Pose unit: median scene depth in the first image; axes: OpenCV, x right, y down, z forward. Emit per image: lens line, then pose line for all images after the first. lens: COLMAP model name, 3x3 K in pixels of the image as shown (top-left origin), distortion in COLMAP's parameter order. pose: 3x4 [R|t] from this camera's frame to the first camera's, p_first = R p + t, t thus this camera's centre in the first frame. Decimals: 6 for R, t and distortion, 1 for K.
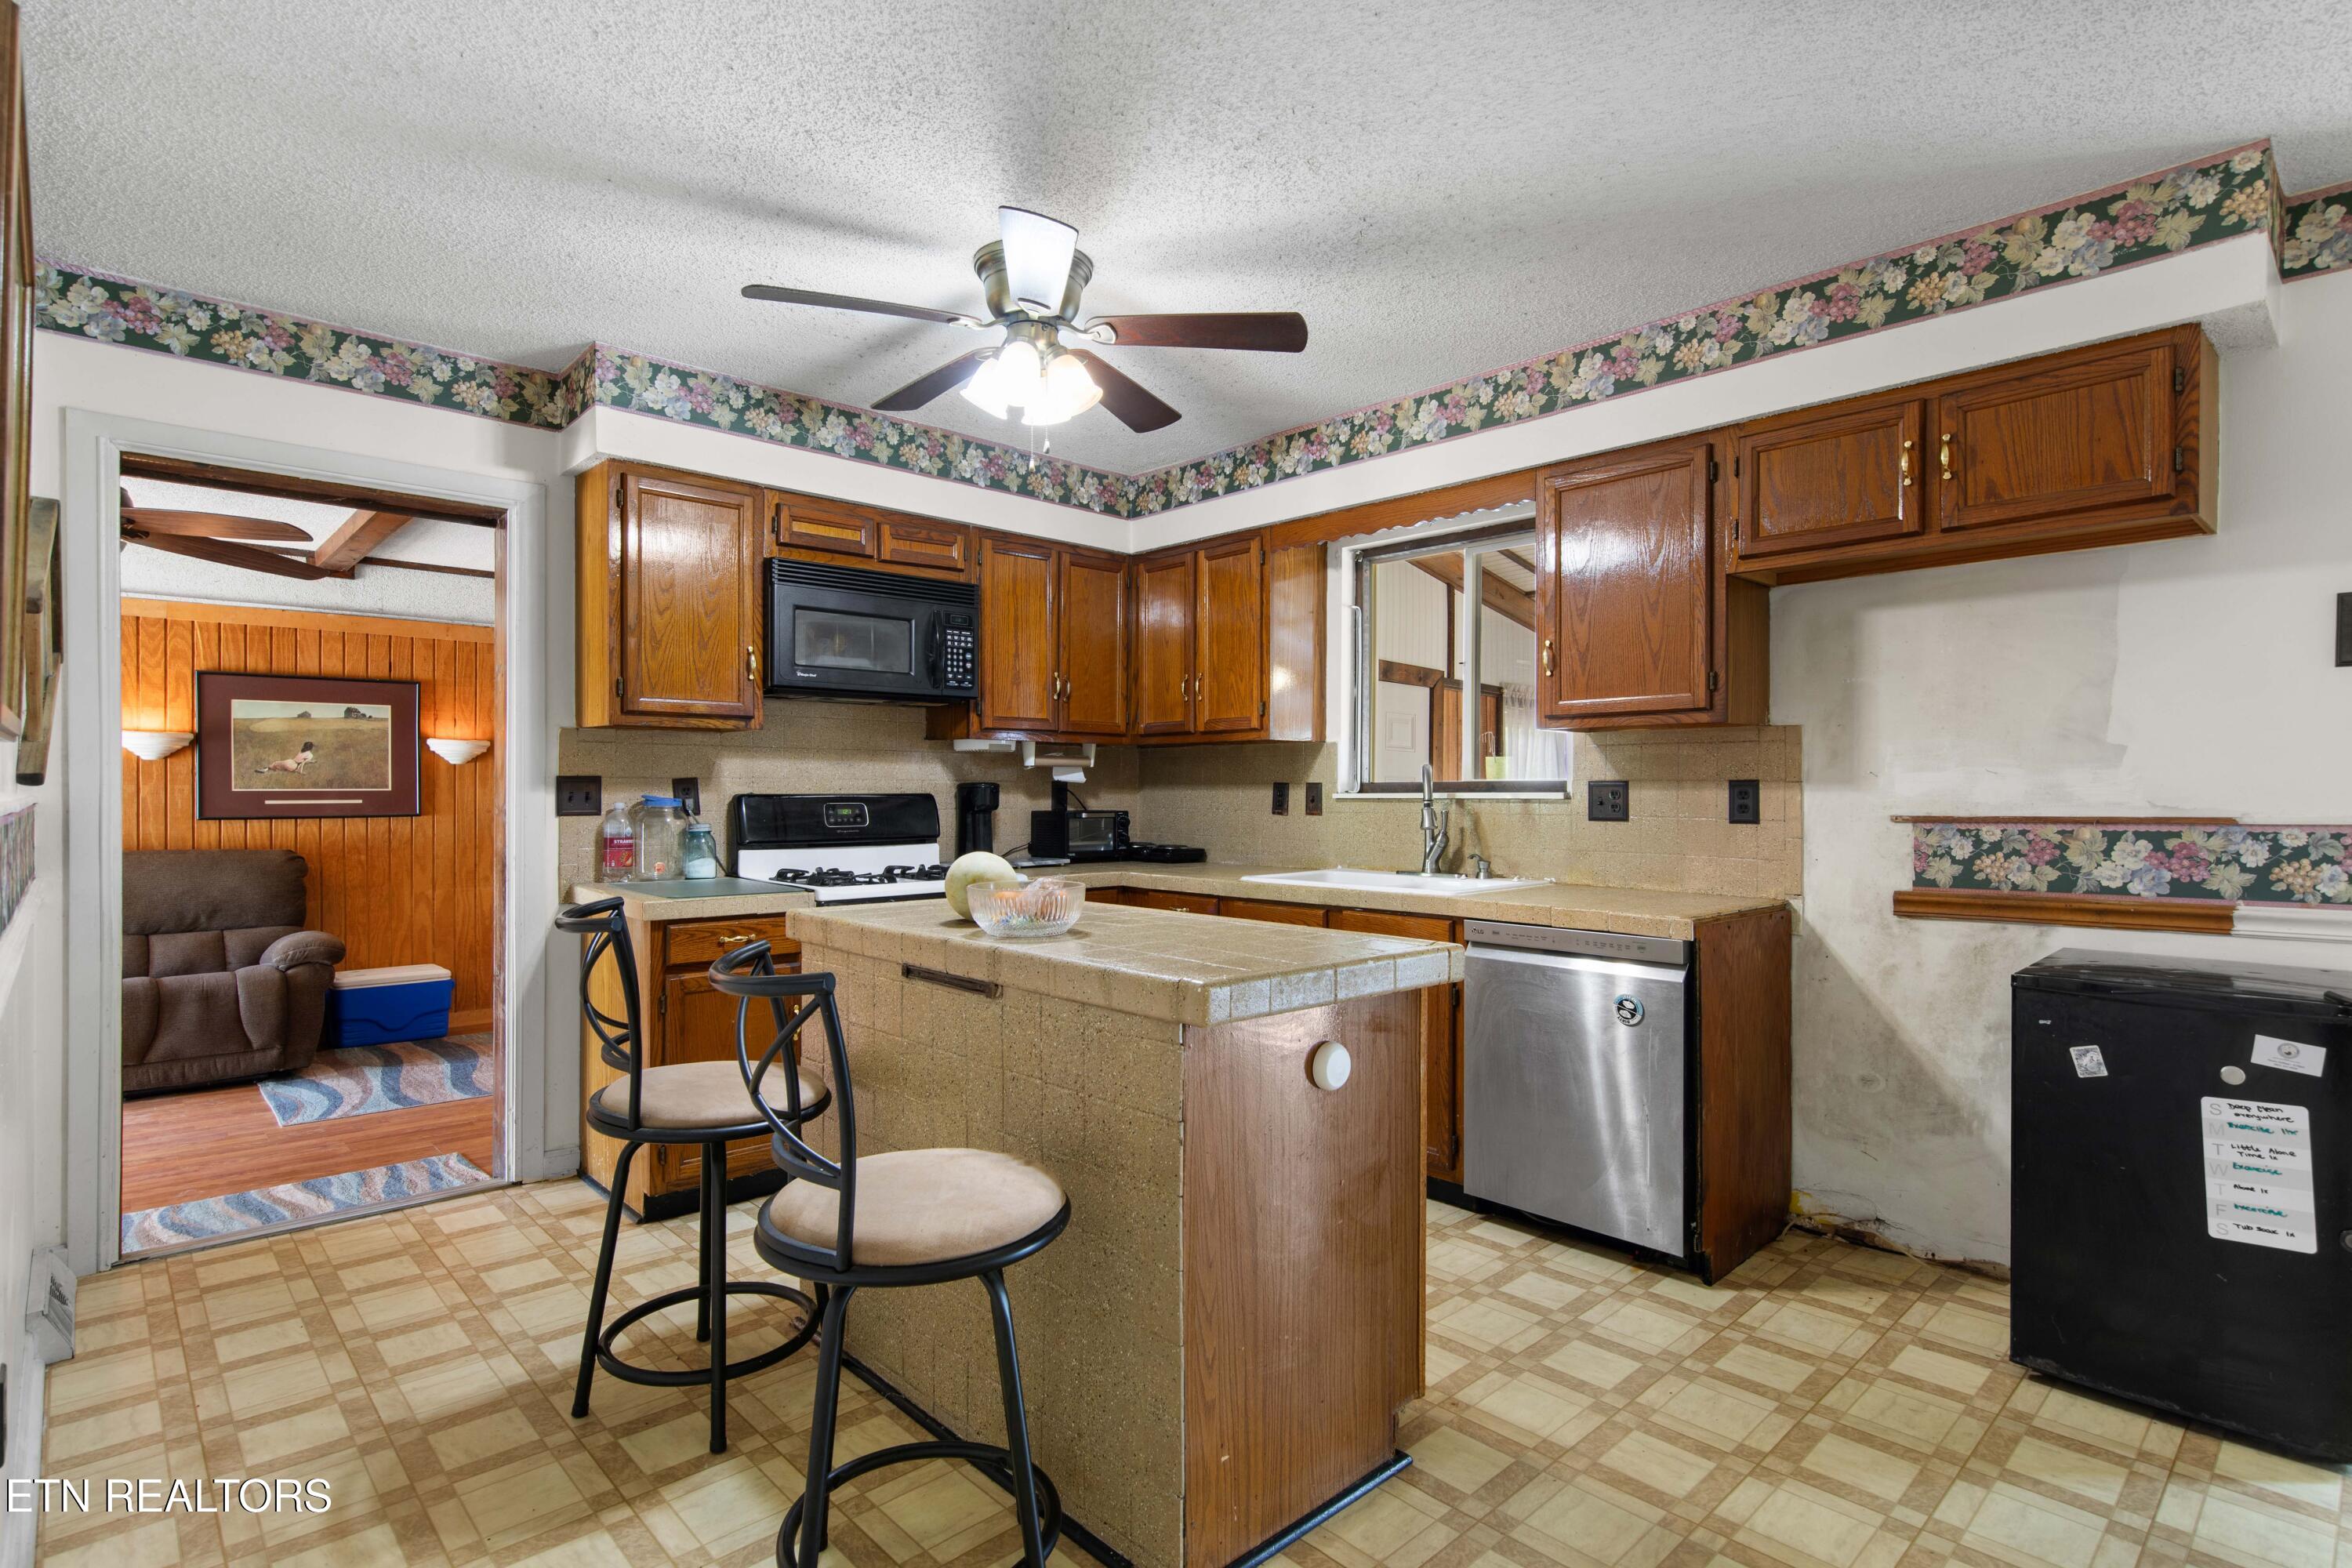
lens RADIAL K [[1134.7, 0, 1167.3], [0, 1134.7, 795.3], [0, 0, 1]] dist [0.000316, -0.000821]
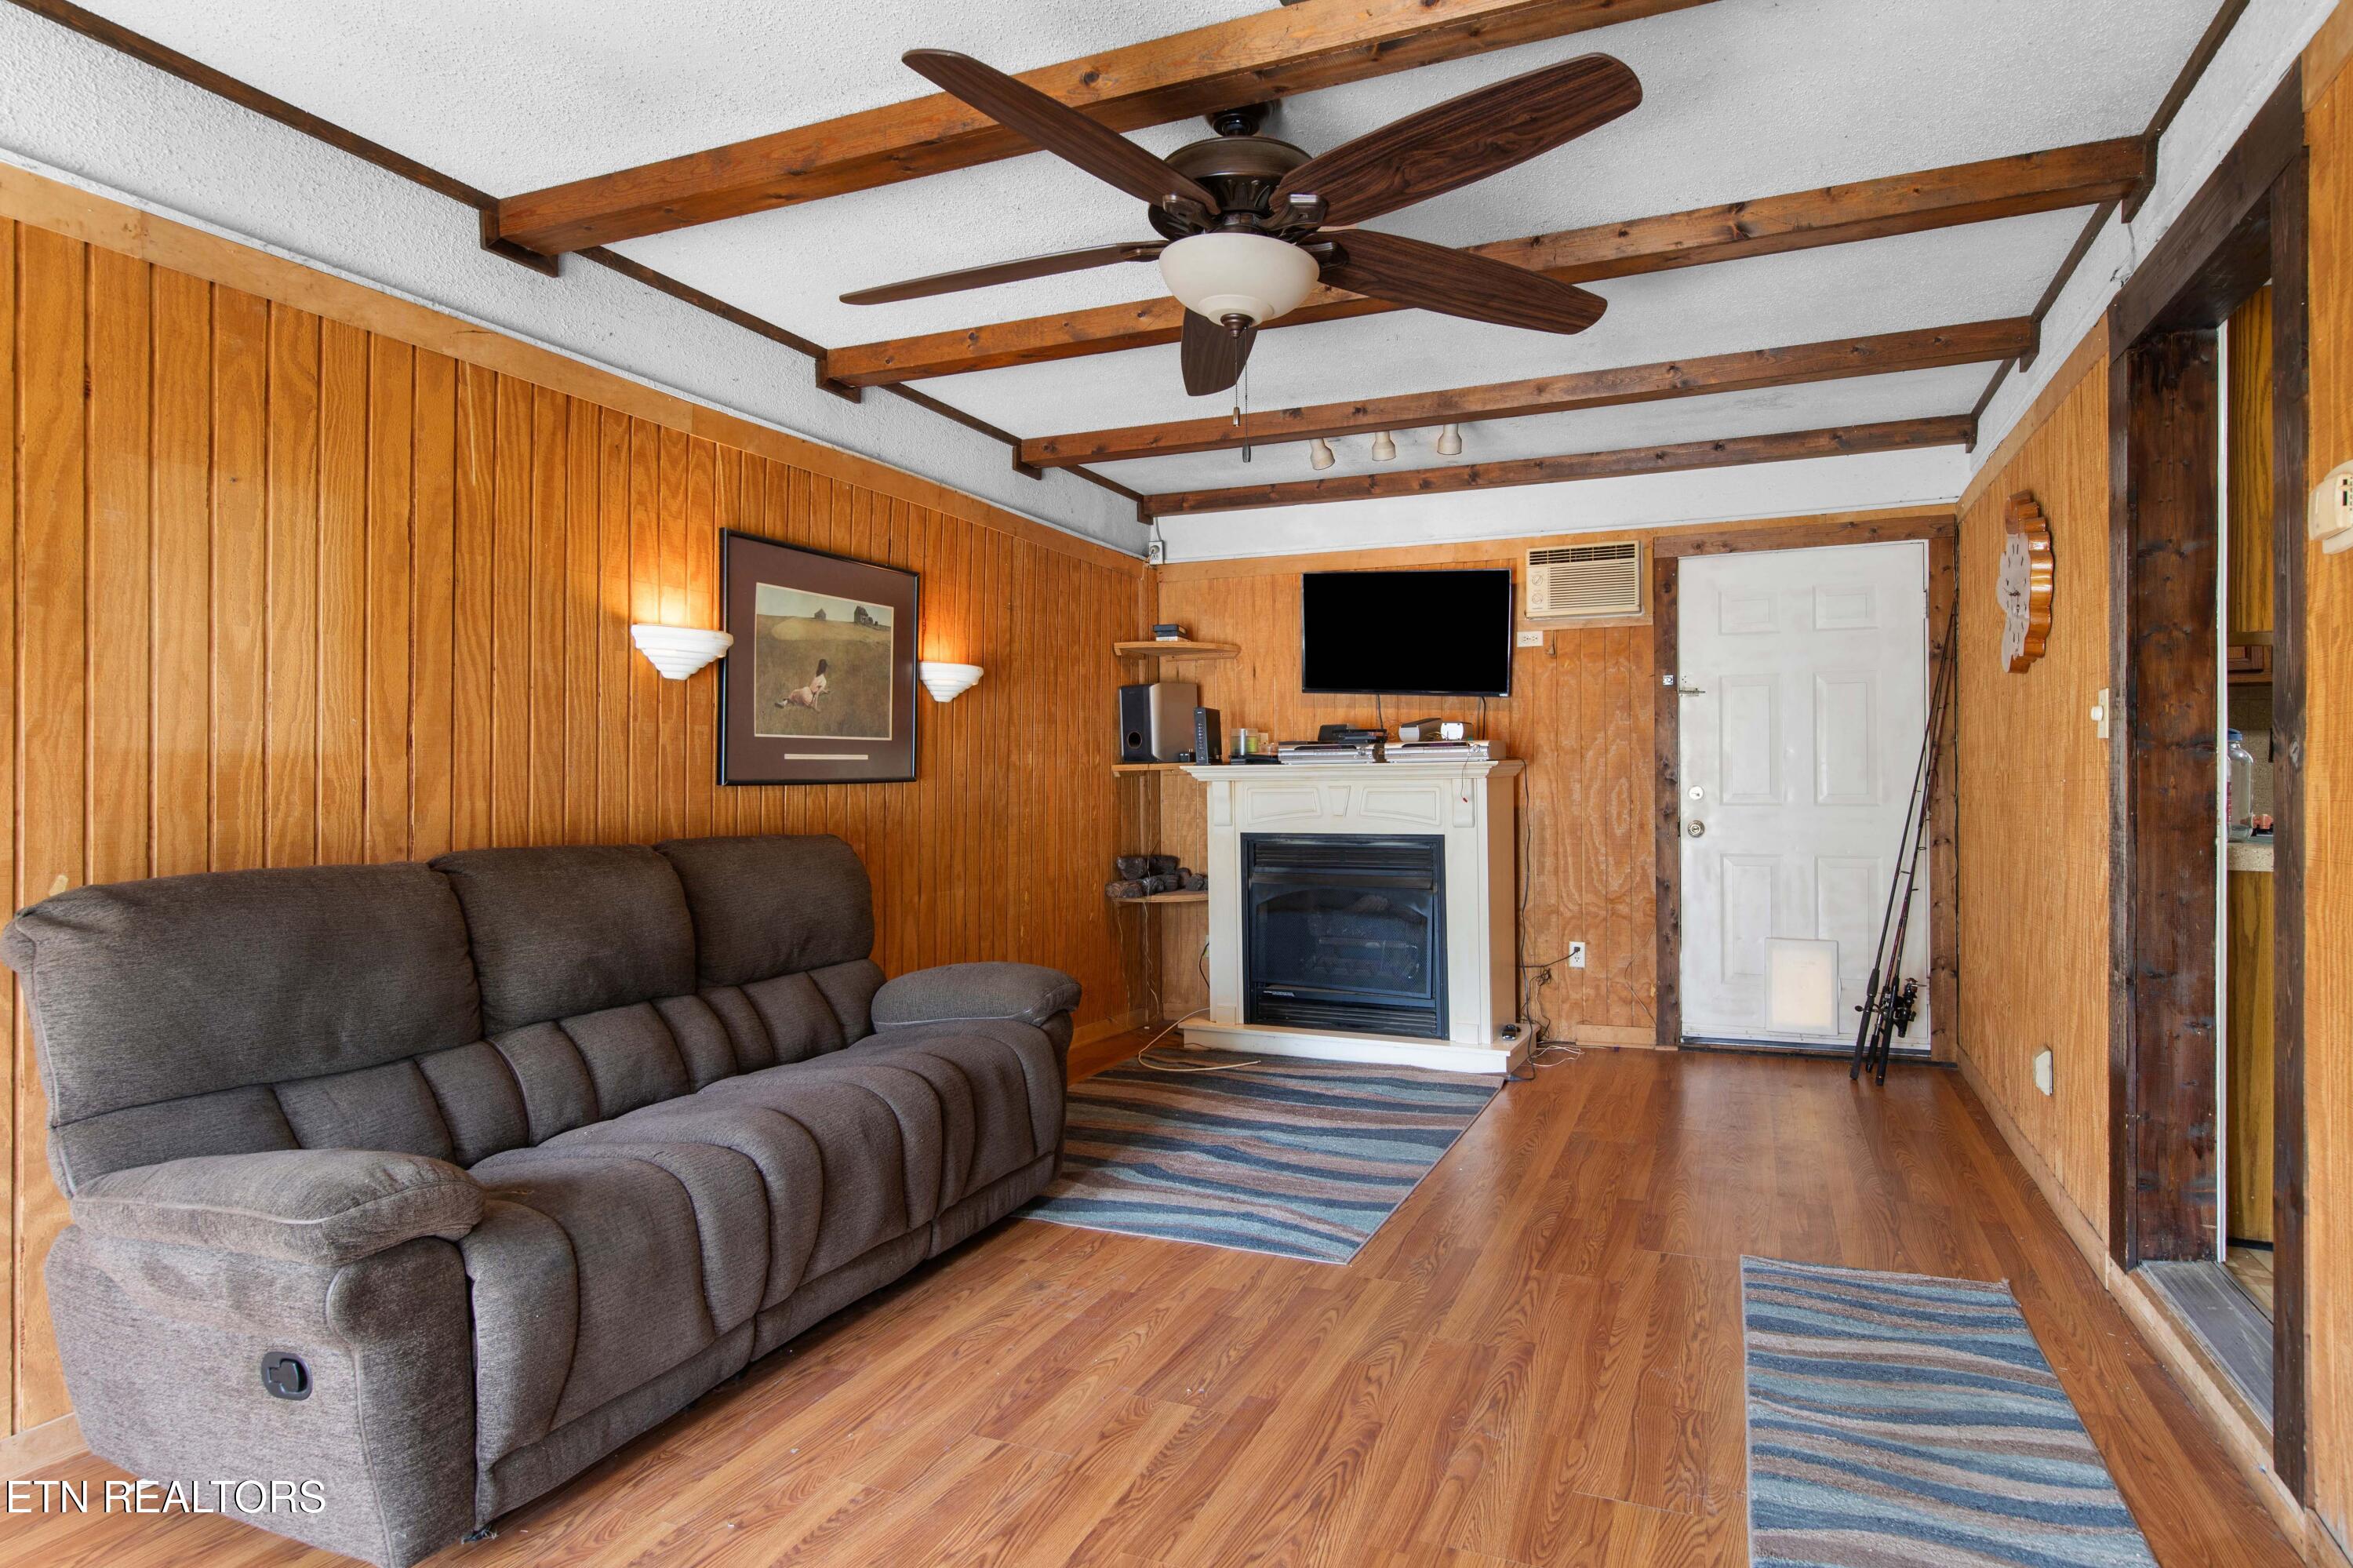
lens RADIAL K [[1271.7, 0, 1174.2], [0, 1271.7, 767.8], [0, 0, 1]] dist [0.000439, 0.000040]
pose [[0.919847, -0.001548, 0.392275, -0.851873], [0.001854, 0.999998, -0.000403, 0.012669], [-0.392273, 0.001098, 0.919848, 0.288767]]
